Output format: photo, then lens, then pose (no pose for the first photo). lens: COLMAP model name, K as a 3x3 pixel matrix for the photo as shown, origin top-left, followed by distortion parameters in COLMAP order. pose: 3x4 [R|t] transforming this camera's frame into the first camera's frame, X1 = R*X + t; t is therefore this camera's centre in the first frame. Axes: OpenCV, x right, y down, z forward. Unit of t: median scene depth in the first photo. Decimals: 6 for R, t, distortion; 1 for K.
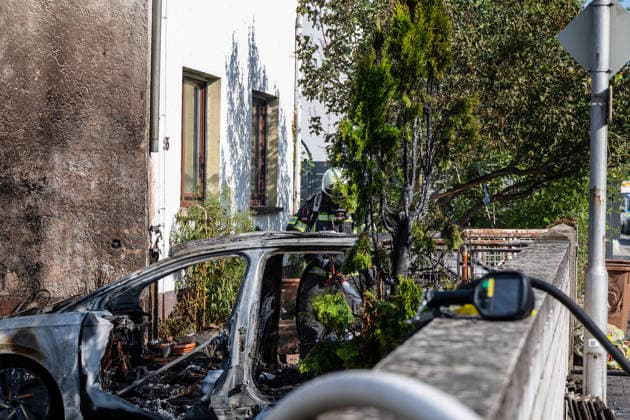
lens RADIAL K [[1849.4, 0, 315.0], [0, 1849.4, 210.0], [0, 0, 1]] dist [0.180379, 0.659981]
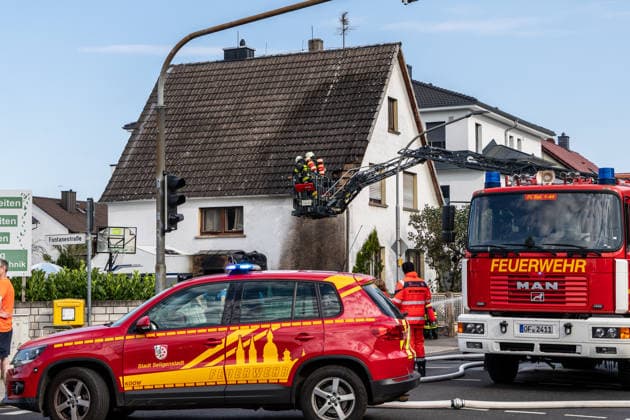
lens RADIAL K [[1220.8, 0, 301.6], [0, 1220.8, 209.7], [0, 0, 1]] dist [0.061953, 0.151769]
pose [[0.958002, -0.038810, -0.284122, 0.471872], [0.018359, 0.997067, -0.074292, 0.019078], [0.286172, 0.065956, 0.955906, -1.172253]]
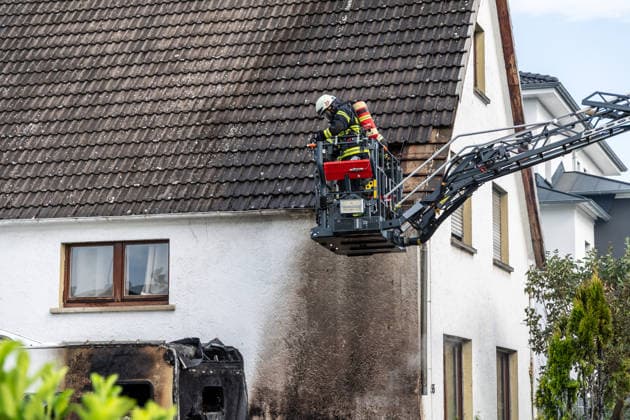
lens RADIAL K [[1582.0, 0, 326.2], [0, 1582.0, 198.0], [0, 0, 1]] dist [0.159973, 0.203387]
pose [[0.987862, -0.035875, -0.151133, 0.029600], [0.013157, 0.988792, -0.148720, -0.000289], [0.154774, 0.144927, 0.977262, -0.238246]]
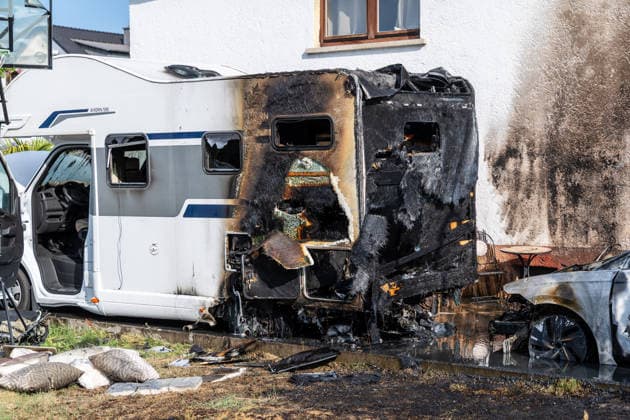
lens RADIAL K [[1133.0, 0, 327.2], [0, 1133.0, 211.9], [0, 0, 1]] dist [0.082511, 0.207336]
pose [[0.888048, -0.001192, -0.459749, 0.033350], [0.015076, 0.999534, 0.026528, -0.002260], [0.459503, -0.030490, 0.887653, 0.226837]]
